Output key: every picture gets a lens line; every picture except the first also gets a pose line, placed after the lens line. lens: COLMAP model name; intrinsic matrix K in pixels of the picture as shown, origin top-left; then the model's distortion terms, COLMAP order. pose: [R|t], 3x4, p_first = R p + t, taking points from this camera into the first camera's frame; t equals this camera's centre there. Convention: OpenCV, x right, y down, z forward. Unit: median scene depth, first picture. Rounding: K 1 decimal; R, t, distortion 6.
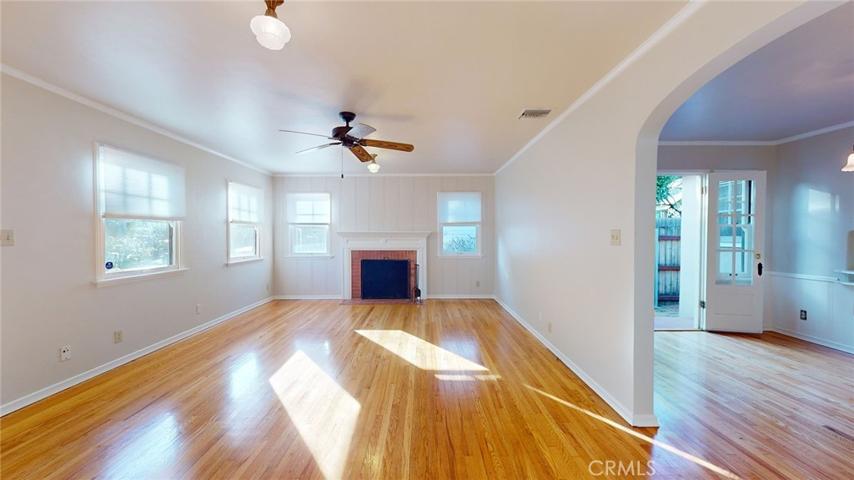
lens RADIAL K [[312.9, 0, 427.6], [0, 312.9, 240.8], [0, 0, 1]] dist [-0.001134, 0.000109]
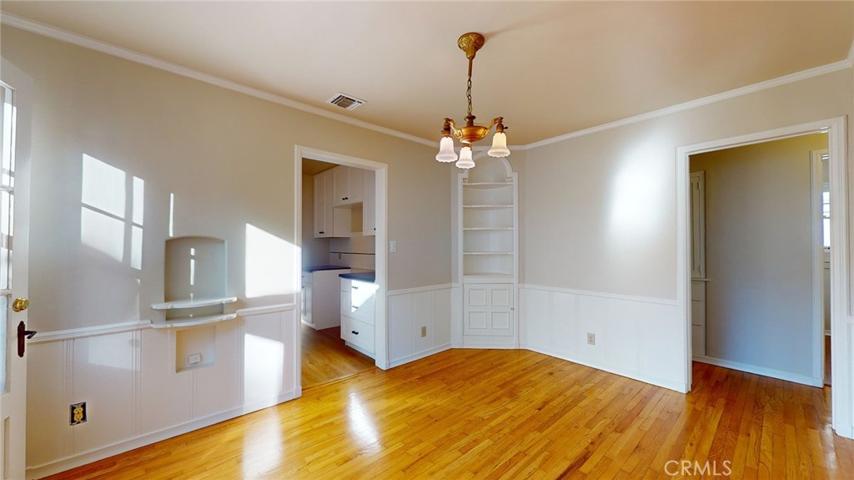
lens RADIAL K [[312.9, 0, 427.6], [0, 312.9, 240.8], [0, 0, 1]] dist [-0.001134, 0.000109]
pose [[-0.661286, 0.008663, 0.750084, 0.438905], [0.014392, 0.999896, 0.001140, -0.017302], [-0.749996, 0.011549, -0.661342, 0.819885]]
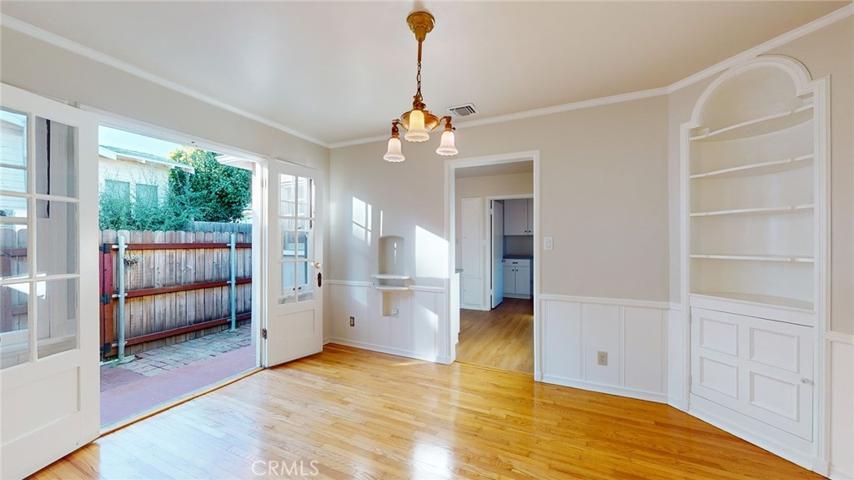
lens RADIAL K [[312.9, 0, 427.6], [0, 312.9, 240.8], [0, 0, 1]] dist [-0.001134, 0.000109]
pose [[0.436563, 0.004173, 0.899664, 0.364322], [0.015944, 0.999796, -0.012374, -0.004332], [-0.899532, 0.019747, 0.436408, 0.305452]]
